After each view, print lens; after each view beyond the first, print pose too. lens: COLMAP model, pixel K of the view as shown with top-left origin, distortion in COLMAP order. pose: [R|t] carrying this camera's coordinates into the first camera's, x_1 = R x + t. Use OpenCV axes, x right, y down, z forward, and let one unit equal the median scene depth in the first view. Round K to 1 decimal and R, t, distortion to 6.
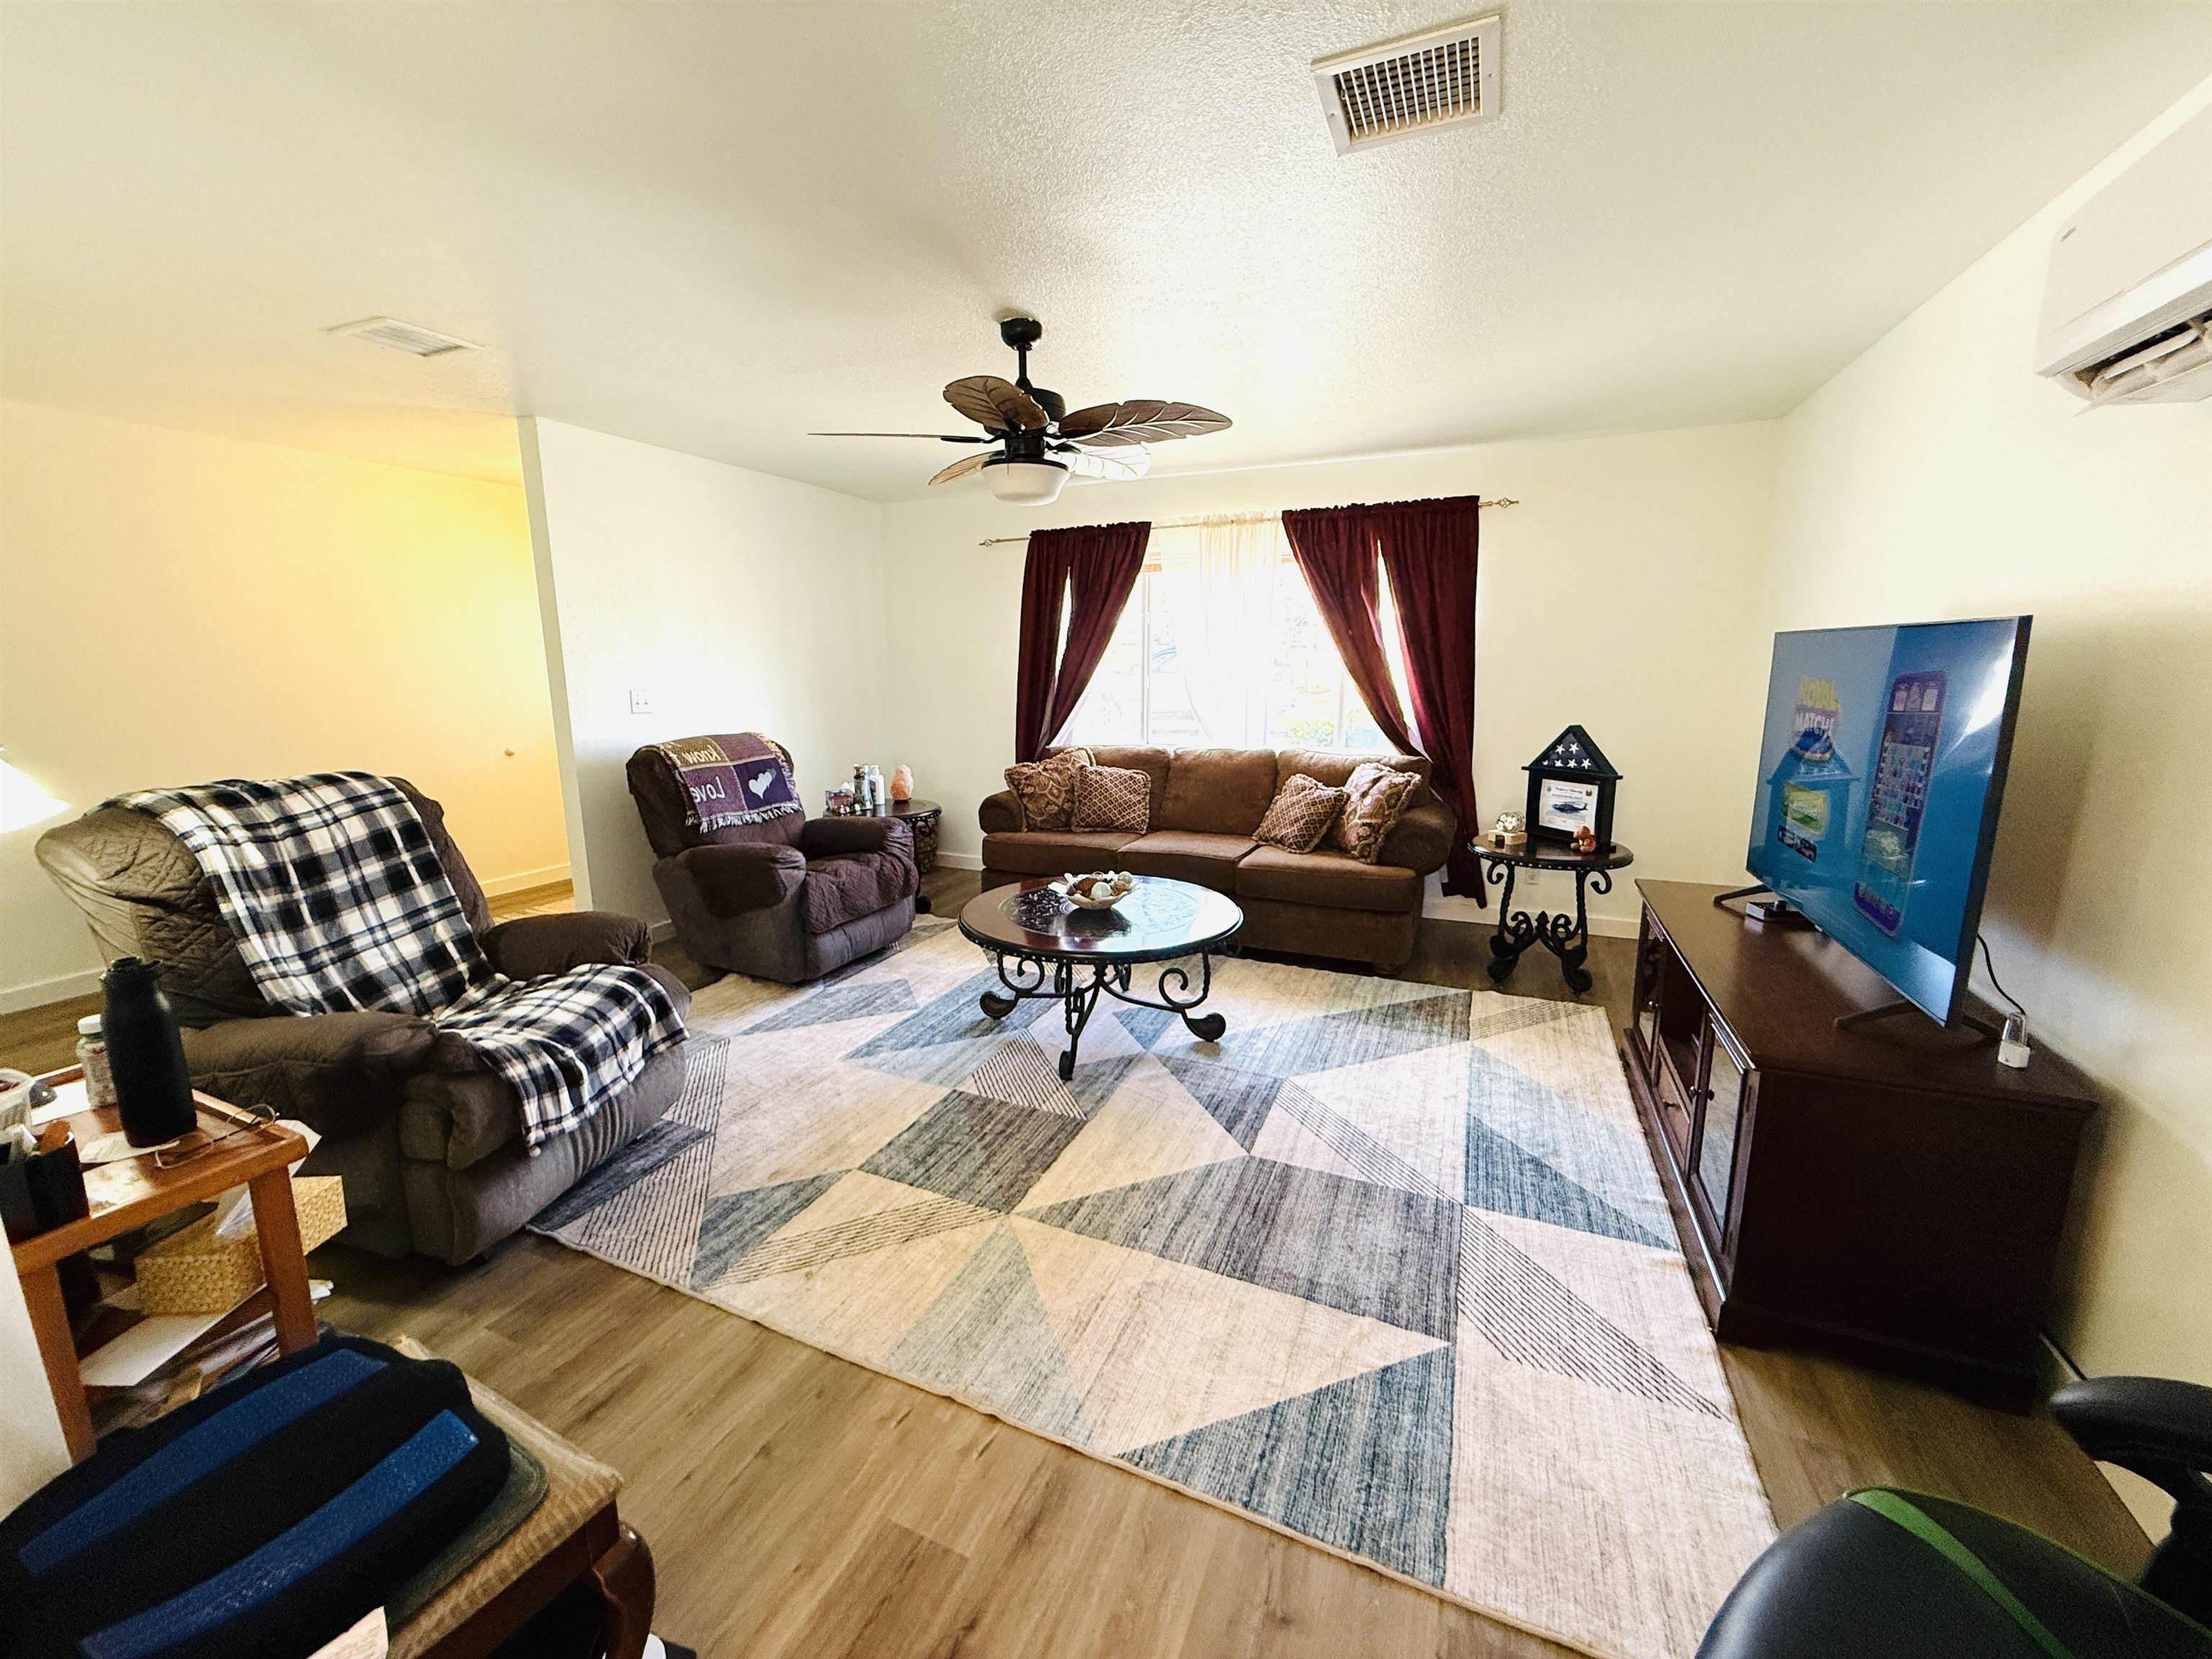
lens RADIAL K [[885.1, 0, 1094.7], [0, 885.1, 823.1], [0, 0, 1]] dist [-0.001557, -0.000172]
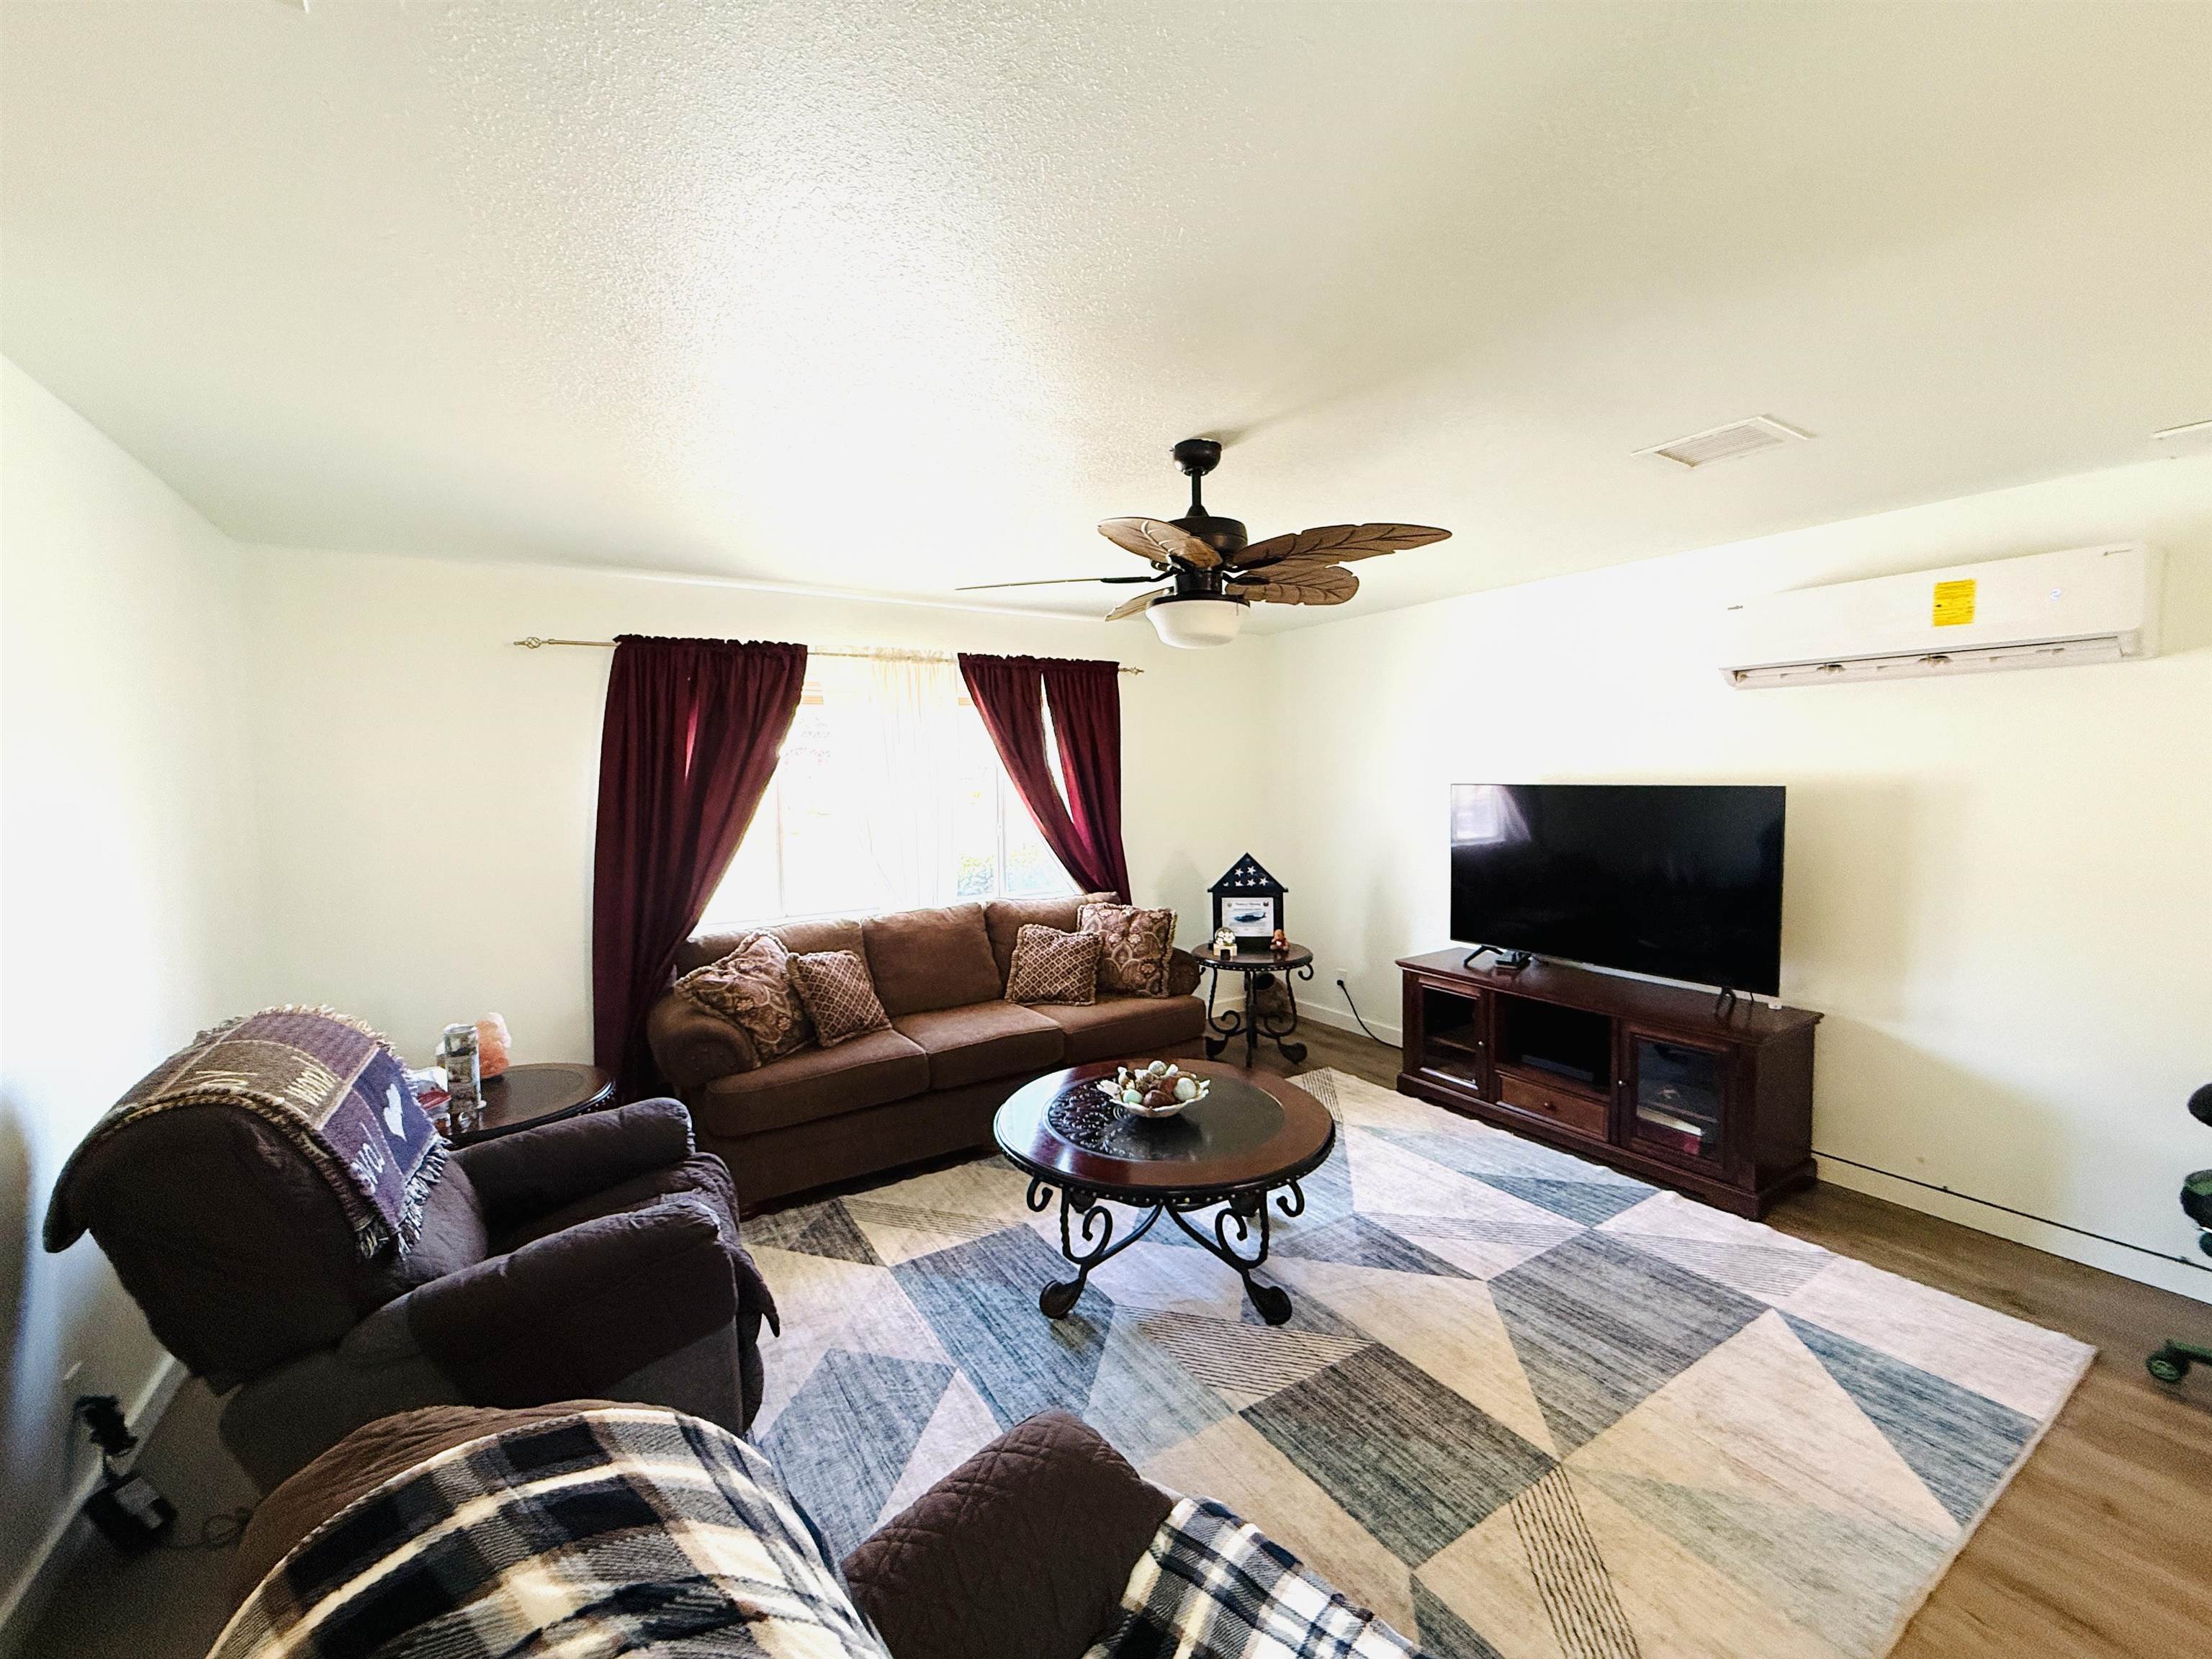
lens RADIAL K [[885.1, 0, 1094.7], [0, 885.1, 823.1], [0, 0, 1]] dist [-0.001557, -0.000172]
pose [[0.559408, -0.051949, 0.827263, -0.622454], [0.163779, 0.985285, -0.048878, -0.126419], [-0.812551, 0.162831, 0.559684, 0.467677]]
